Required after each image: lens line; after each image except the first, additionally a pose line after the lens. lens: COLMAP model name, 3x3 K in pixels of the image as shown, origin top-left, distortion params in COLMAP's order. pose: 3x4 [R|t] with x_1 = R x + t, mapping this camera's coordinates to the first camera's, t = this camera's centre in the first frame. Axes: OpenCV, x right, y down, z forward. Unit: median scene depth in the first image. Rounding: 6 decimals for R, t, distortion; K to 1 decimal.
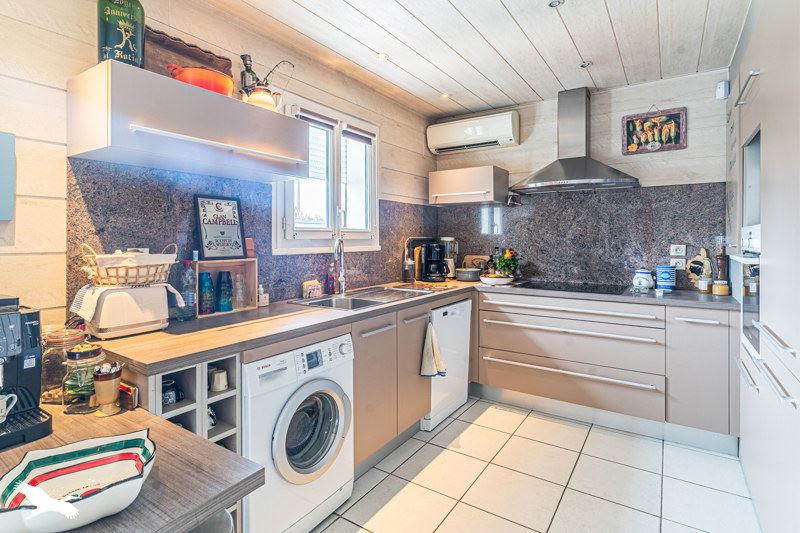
lens RADIAL K [[406.4, 0, 391.7], [0, 406.4, 234.9], [0, 0, 1]] dist [0.002122, 0.000533]
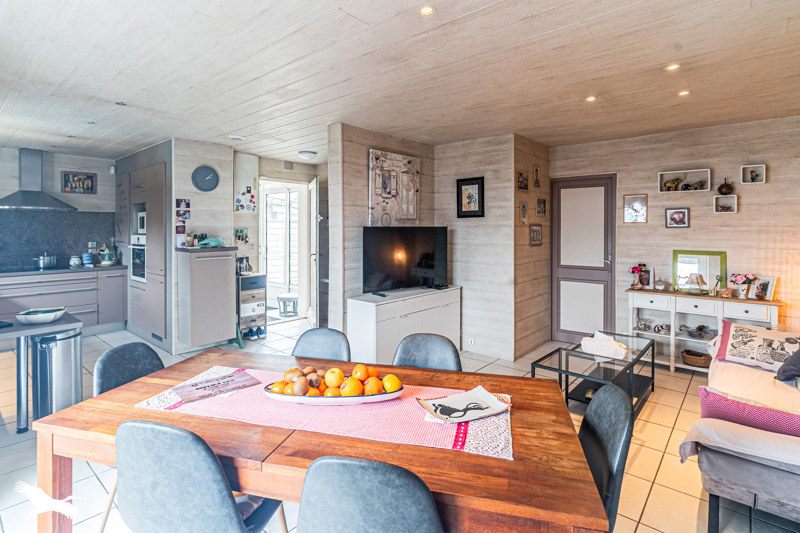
lens RADIAL K [[406.4, 0, 386.2], [0, 406.4, 228.9], [0, 0, 1]] dist [0.002122, 0.000533]
pose [[0.124801, -0.003342, 0.992176, -1.081642], [-0.003552, 0.999986, 0.003815, -0.051388], [-0.992175, -0.004000, 0.124787, -0.668960]]
